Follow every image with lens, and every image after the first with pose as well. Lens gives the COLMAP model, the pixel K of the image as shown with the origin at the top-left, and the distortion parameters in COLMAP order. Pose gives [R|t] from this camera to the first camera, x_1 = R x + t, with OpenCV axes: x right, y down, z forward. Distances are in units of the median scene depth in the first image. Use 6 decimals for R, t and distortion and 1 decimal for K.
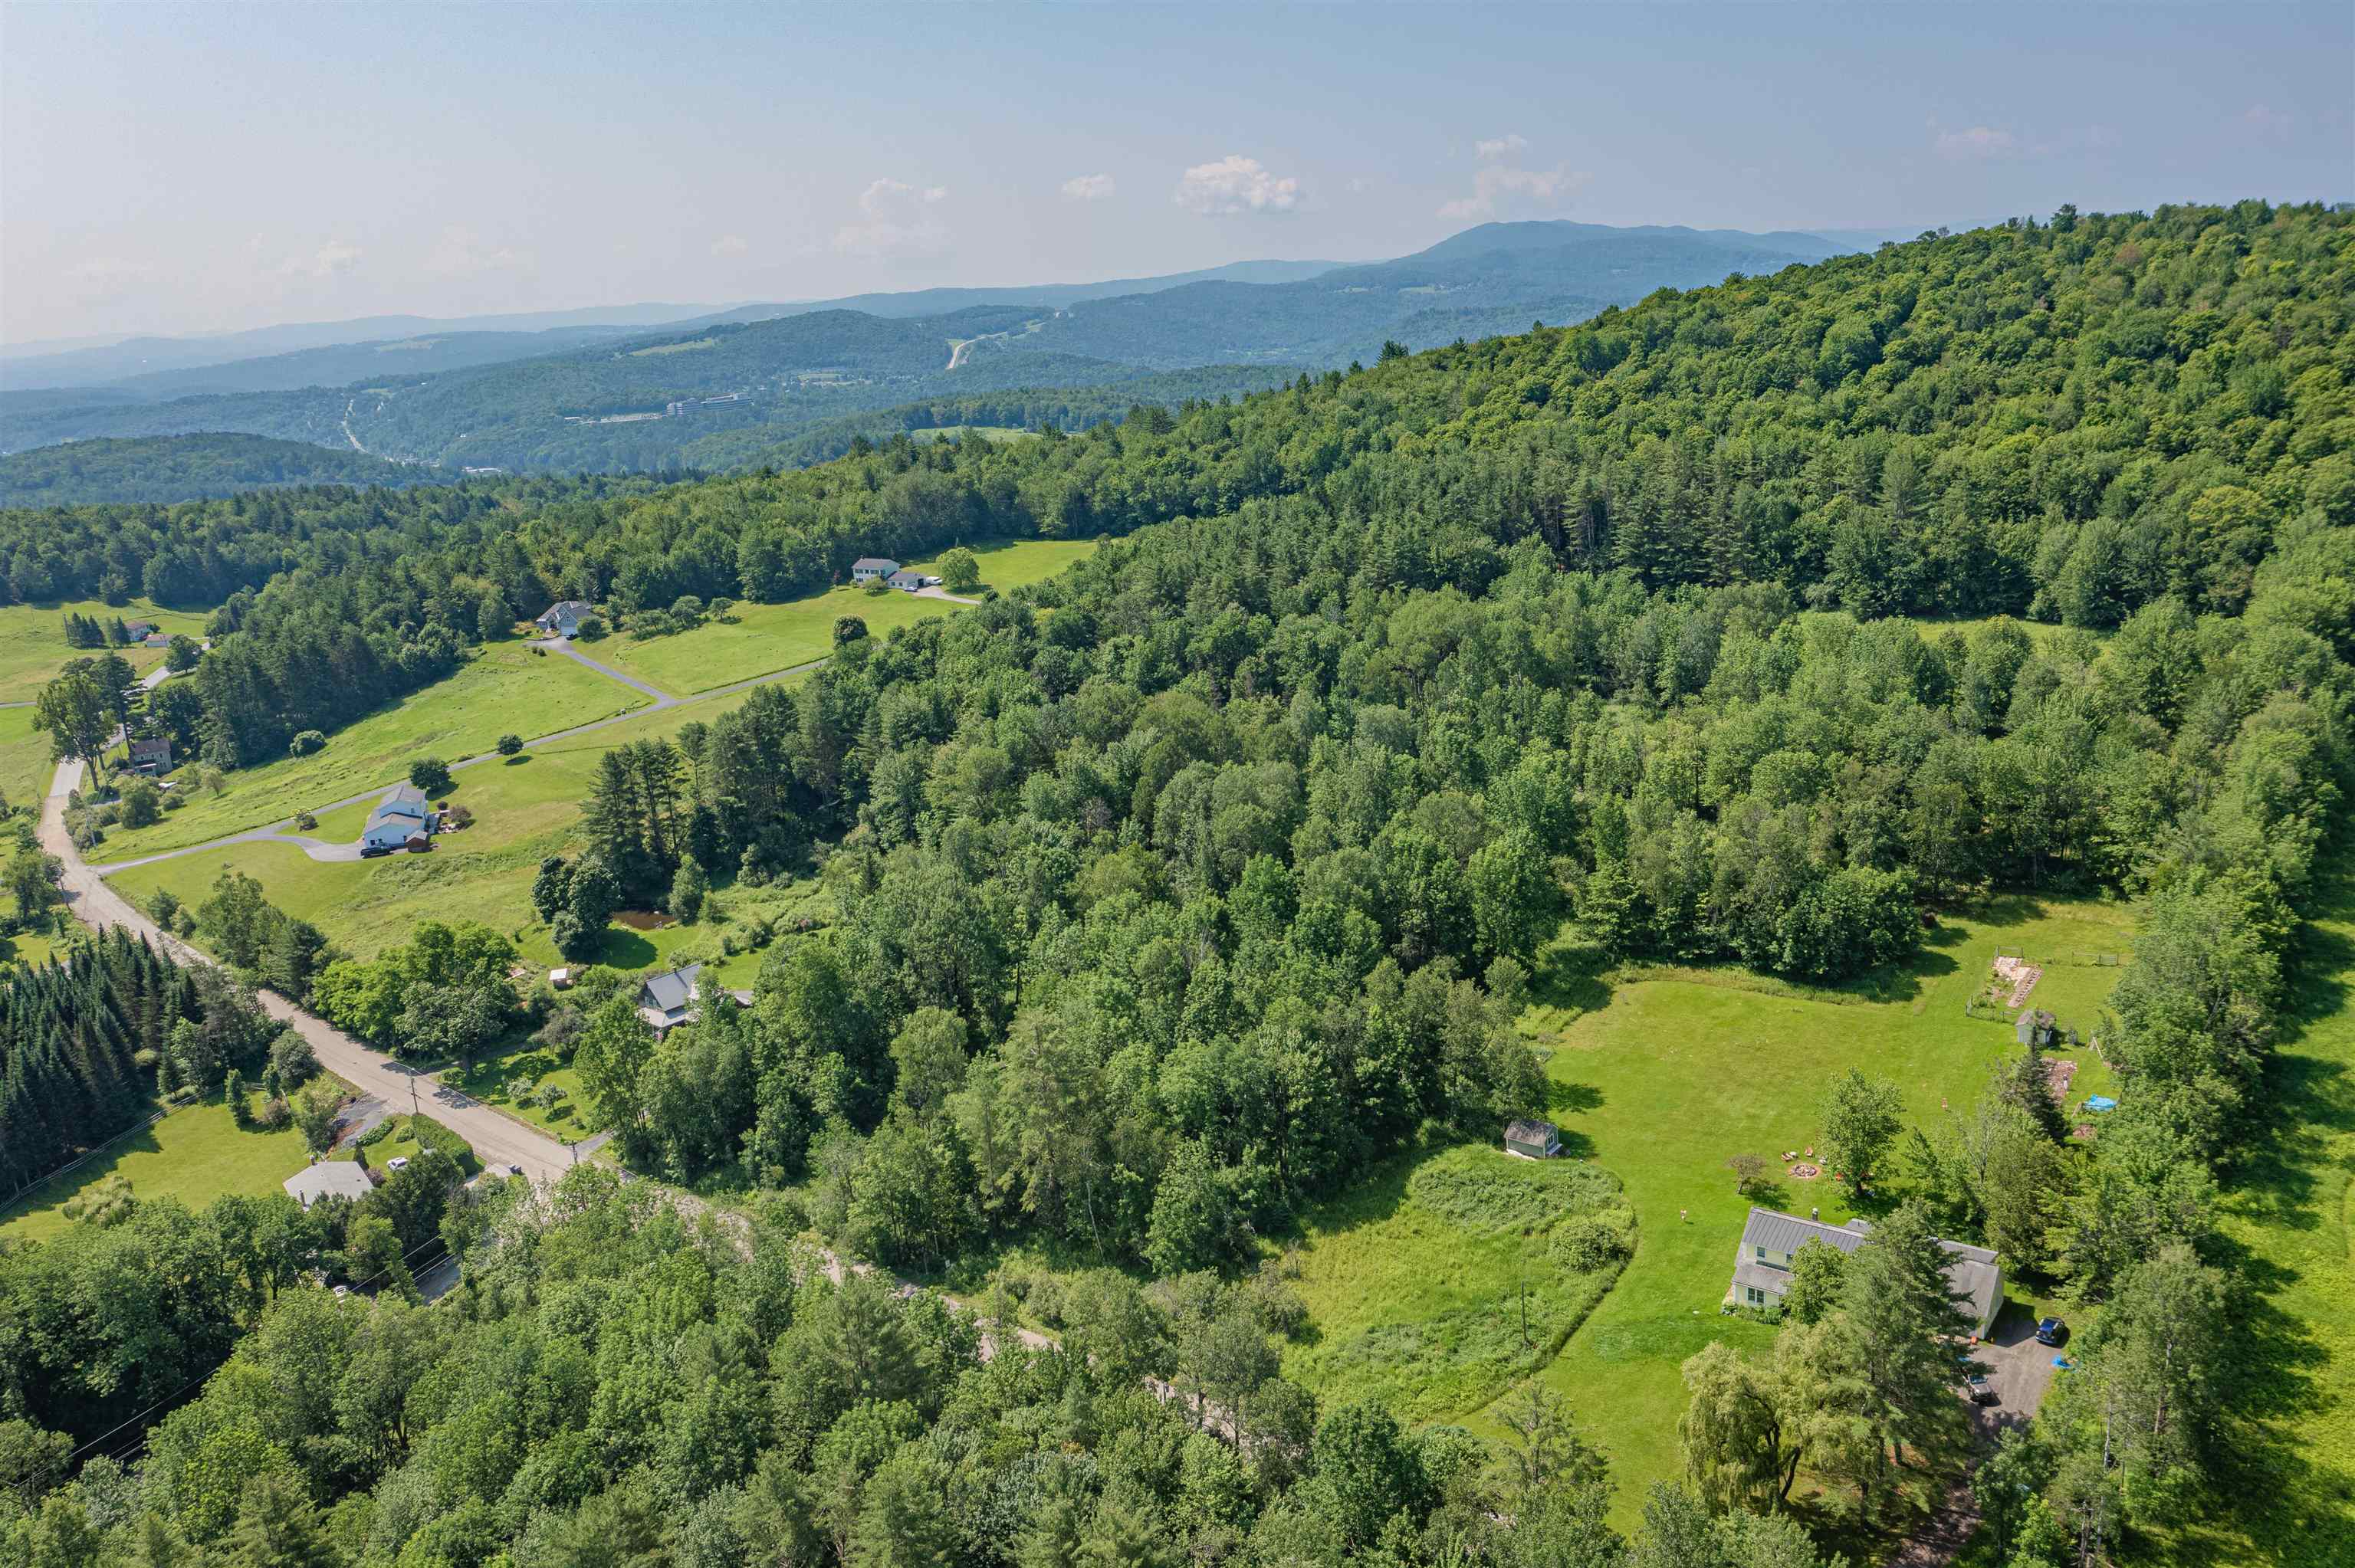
lens RADIAL K [[1849.2, 0, 1177.5], [0, 1849.2, 784.0], [0, 0, 1]] dist [-0.006803, 0.001010]
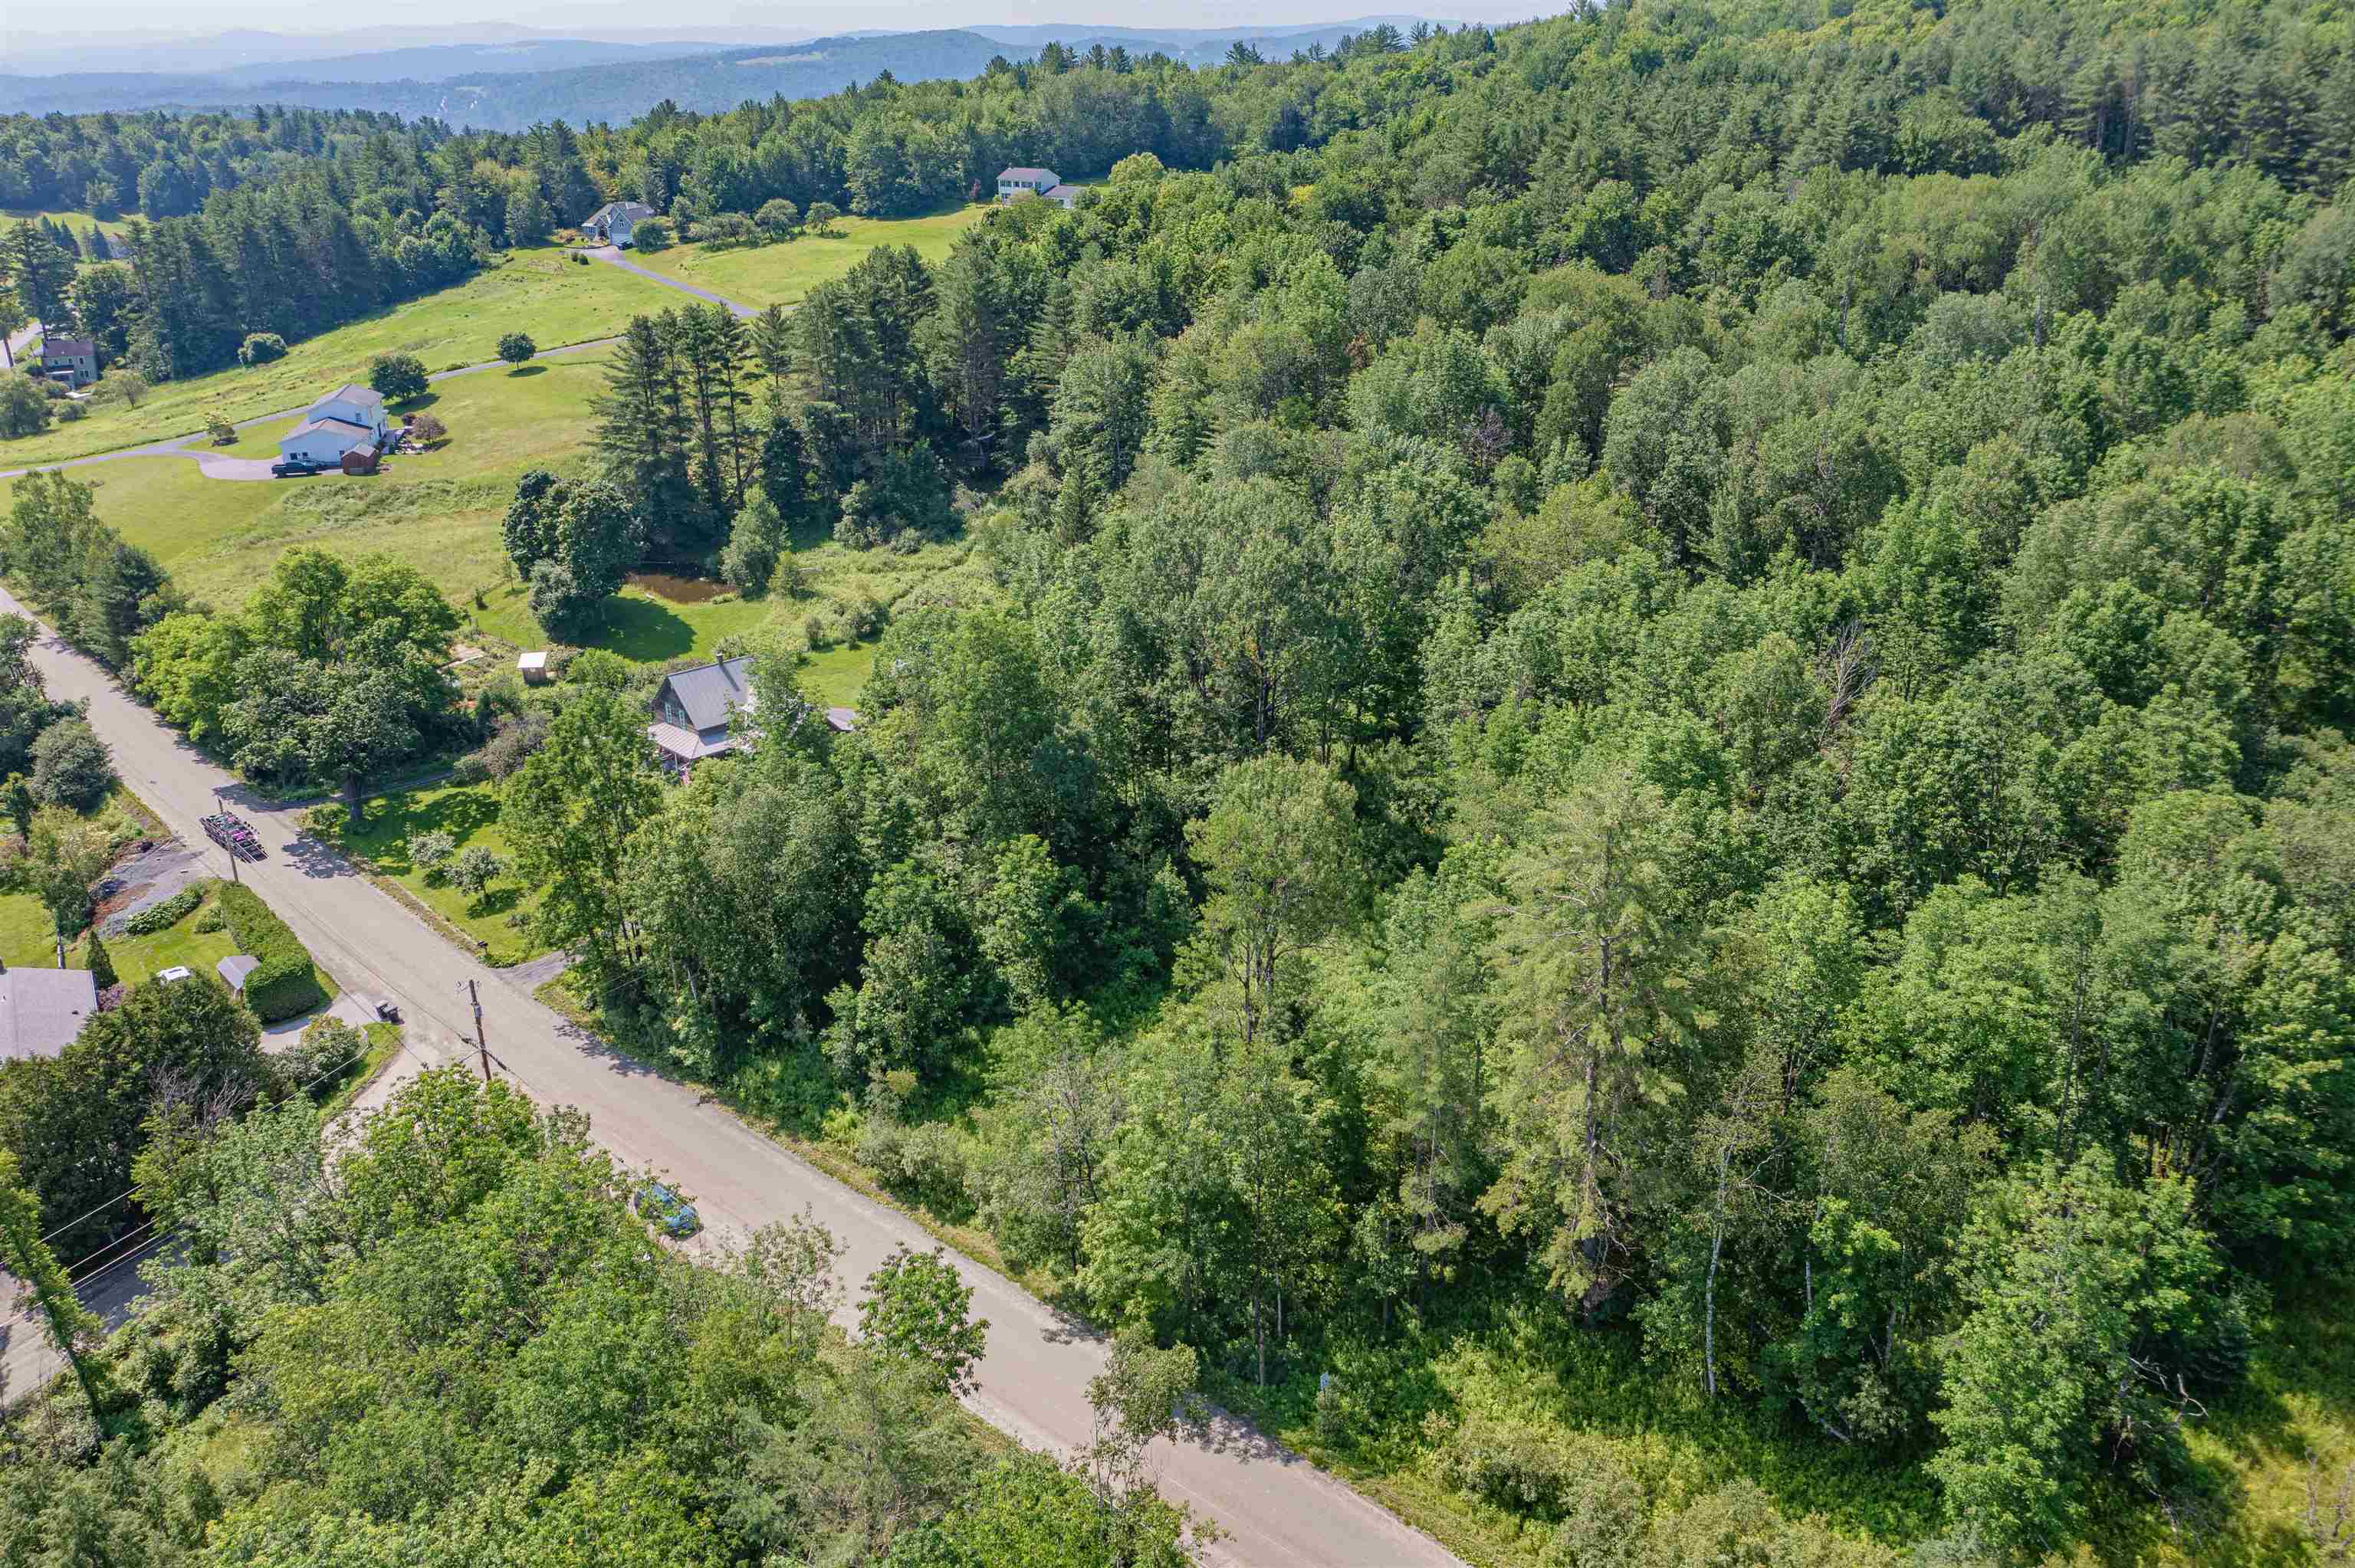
lens RADIAL K [[1849.2, 0, 1177.5], [0, 1849.2, 784.0], [0, 0, 1]] dist [-0.006803, 0.001010]
pose [[0.996506, 0.074871, -0.037028, -0.097473], [-0.069930, 0.990267, 0.120335, 0.053808], [0.045678, -0.117325, 0.992043, 0.394786]]
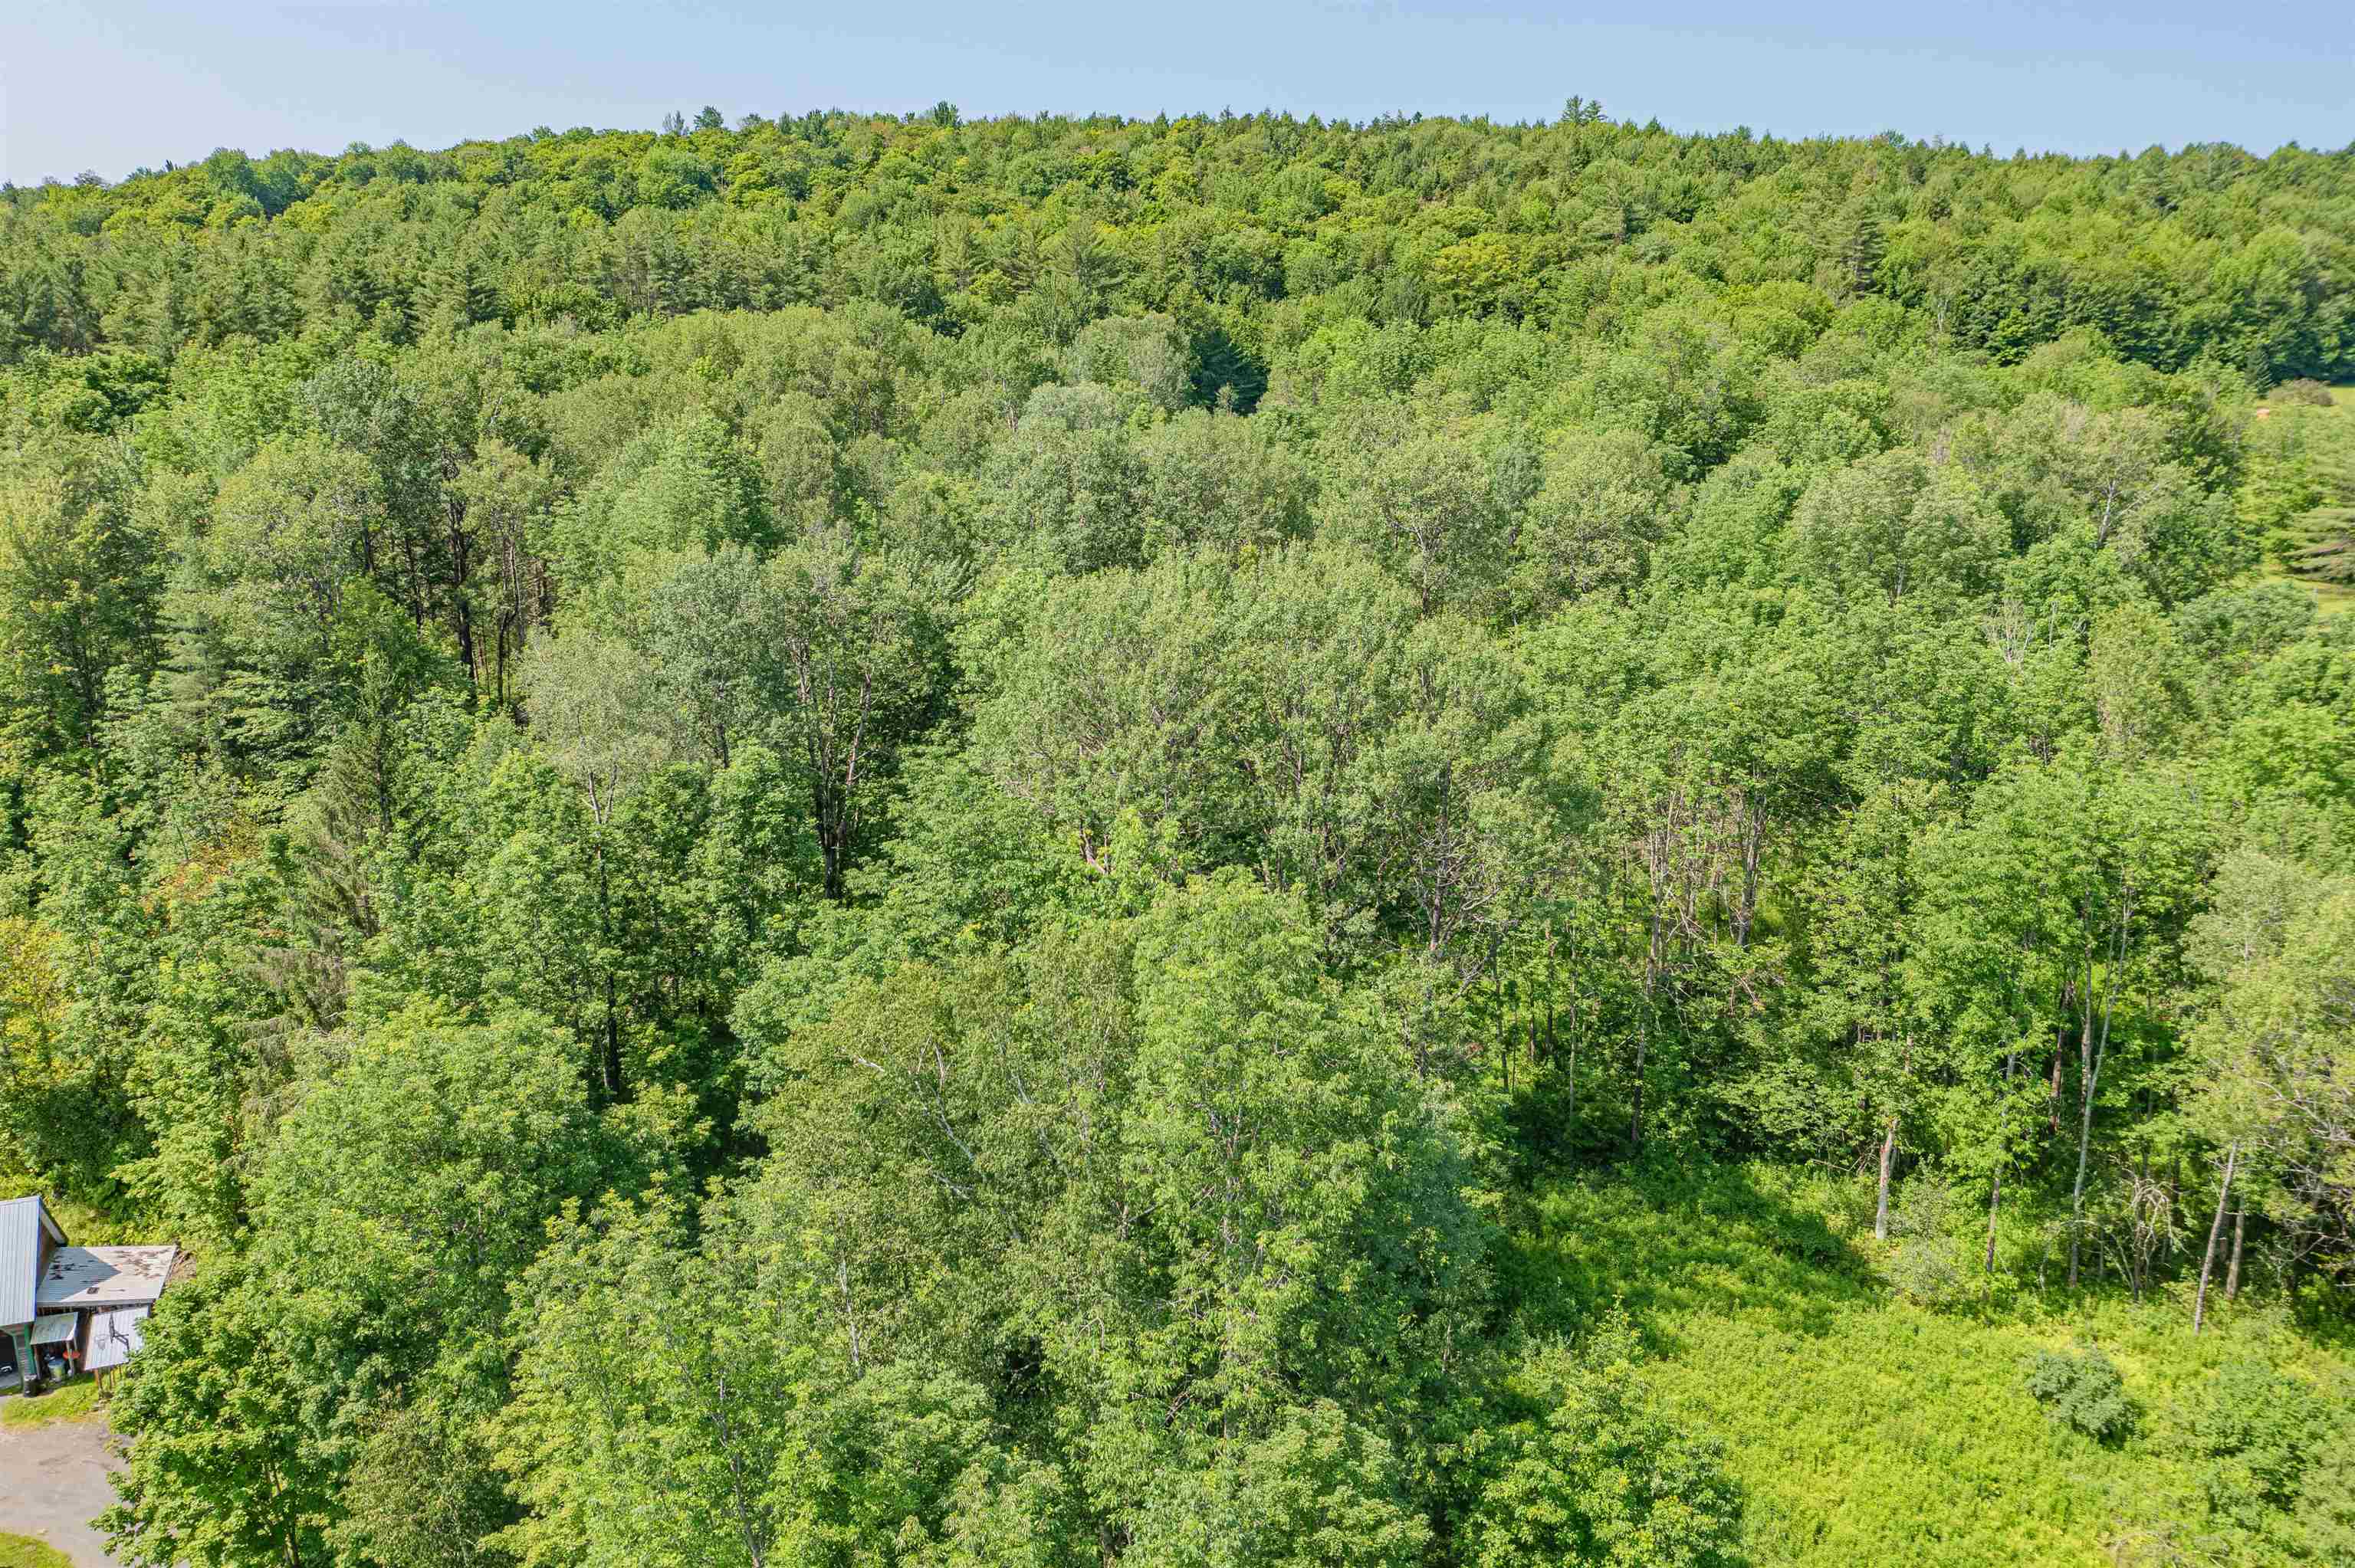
lens RADIAL K [[1849.2, 0, 1177.5], [0, 1849.2, 784.0], [0, 0, 1]] dist [-0.006803, 0.001010]
pose [[0.581402, -0.113173, 0.805707, -0.257493], [0.178077, 0.983969, 0.009712, 0.060124], [-0.793890, 0.137831, 0.592234, 0.694811]]
